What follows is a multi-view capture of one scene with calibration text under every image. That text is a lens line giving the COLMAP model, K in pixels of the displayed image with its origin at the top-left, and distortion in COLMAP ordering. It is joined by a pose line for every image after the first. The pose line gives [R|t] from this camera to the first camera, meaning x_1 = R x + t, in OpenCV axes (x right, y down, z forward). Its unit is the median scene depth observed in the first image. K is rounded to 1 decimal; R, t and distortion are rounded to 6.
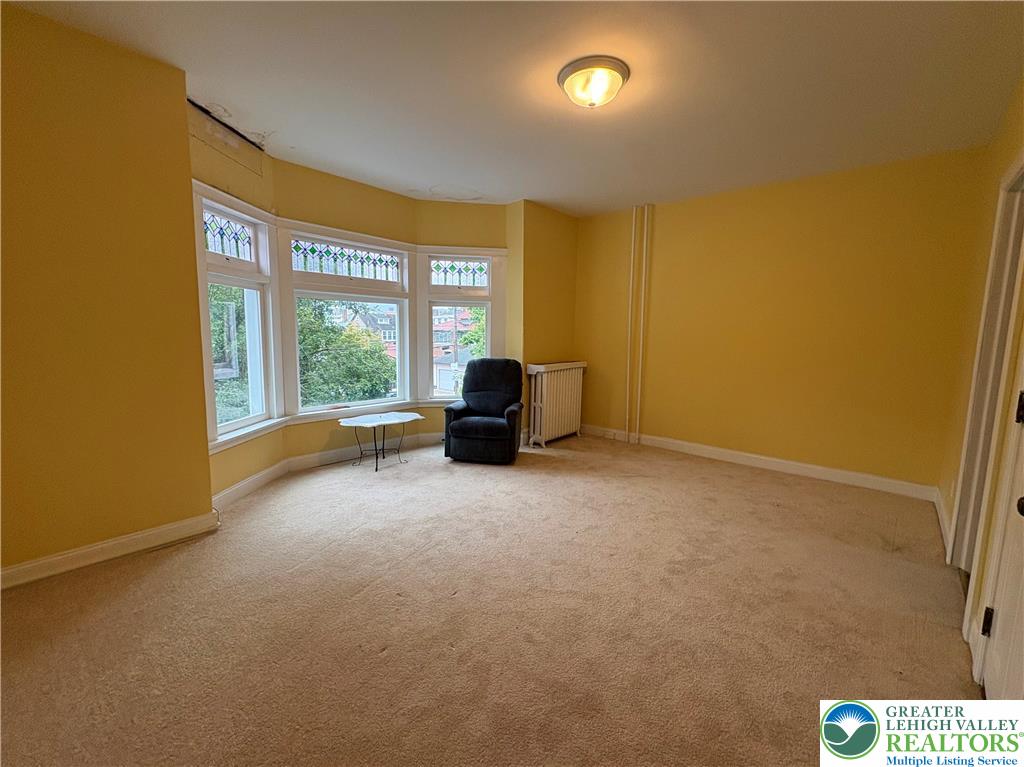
lens RADIAL K [[407.8, 0, 511.7], [0, 407.8, 383.8], [0, 0, 1]] dist [-0.000364, 0.000055]
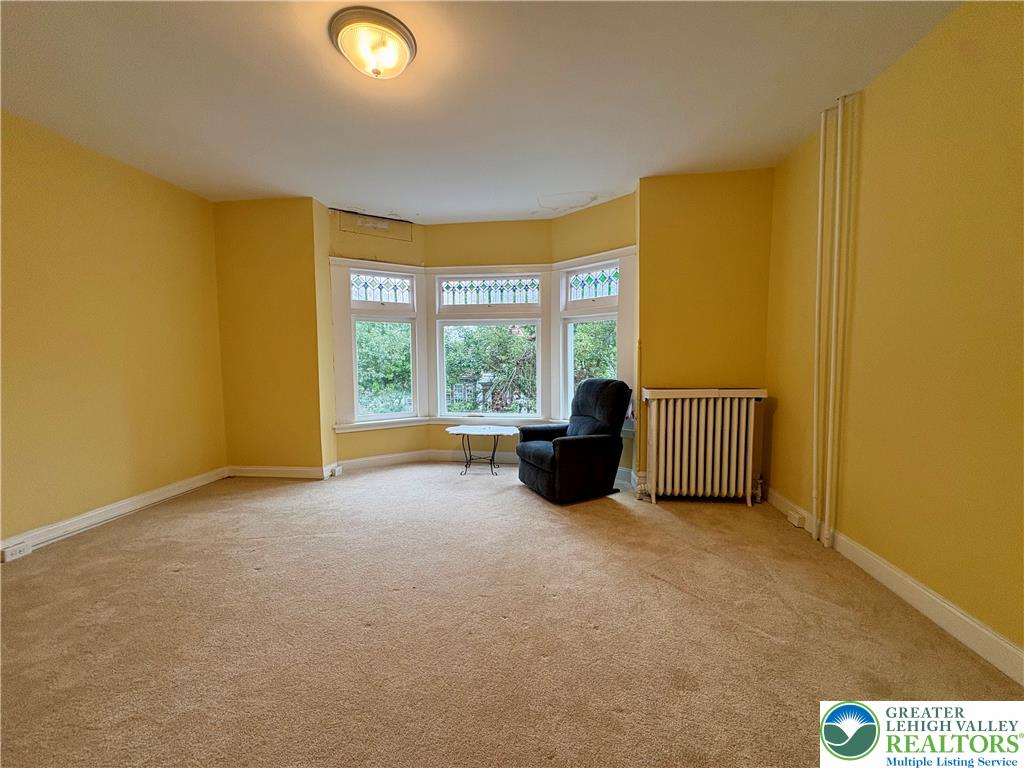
lens RADIAL K [[407.8, 0, 511.7], [0, 407.8, 384.3], [0, 0, 1]] dist [-0.000364, 0.000055]
pose [[0.580858, 0.036124, -0.813203, 0.589441], [-0.088318, 0.995914, -0.018844, -0.022340], [0.809199, 0.082766, 0.581675, 0.408346]]
